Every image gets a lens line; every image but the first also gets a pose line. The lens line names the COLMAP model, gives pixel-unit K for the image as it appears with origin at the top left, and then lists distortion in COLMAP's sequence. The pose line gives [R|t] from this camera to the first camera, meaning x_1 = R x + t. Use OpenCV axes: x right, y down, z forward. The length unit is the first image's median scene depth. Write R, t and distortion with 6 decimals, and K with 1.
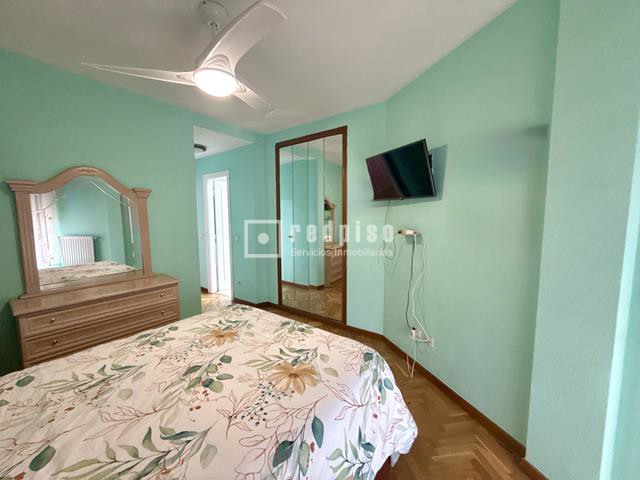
lens RADIAL K [[255.6, 0, 318.6], [0, 255.6, 239.8], [0, 0, 1]] dist [0.000686, 0.000148]
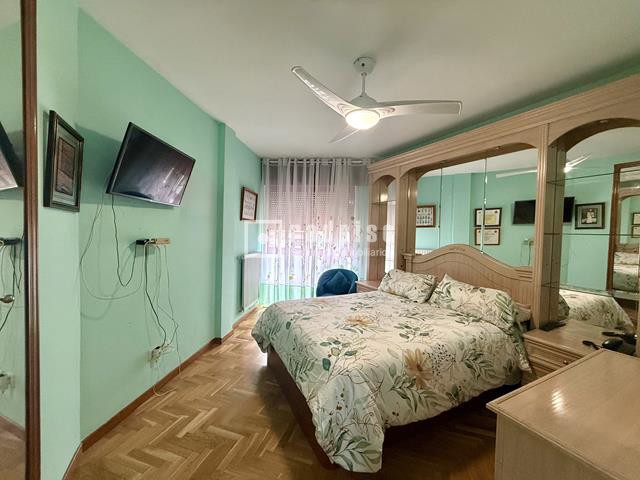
lens RADIAL K [[255.6, 0, 318.6], [0, 255.6, 239.8], [0, 0, 1]] dist [0.000686, 0.000148]
pose [[-0.903772, -0.034004, 0.426662, -0.778186], [0.015541, 0.993575, 0.112105, -0.187766], [-0.427733, 0.107948, -0.897436, 2.326994]]
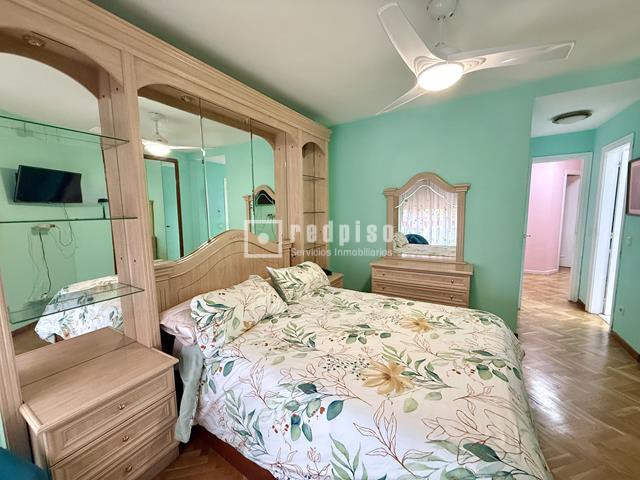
lens RADIAL K [[255.6, 0, 318.6], [0, 255.6, 239.8], [0, 0, 1]] dist [0.000686, 0.000148]
pose [[0.096769, 0.117245, -0.988377, 0.631182], [-0.071610, 0.991284, 0.110579, -0.065955], [0.992727, 0.060077, 0.104322, 0.481892]]
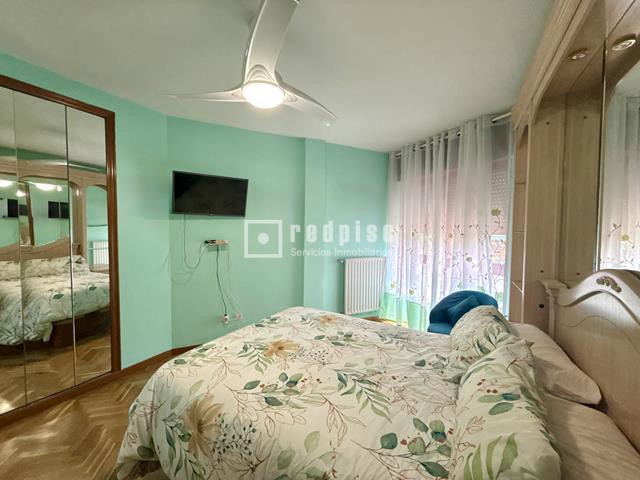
lens RADIAL K [[255.6, 0, 318.6], [0, 255.6, 239.8], [0, 0, 1]] dist [0.000686, 0.000148]
pose [[-0.115600, -0.038402, 0.992553, -1.471510], [0.079563, 0.995684, 0.047789, -0.093250], [-0.990104, 0.084495, -0.112046, 0.980295]]
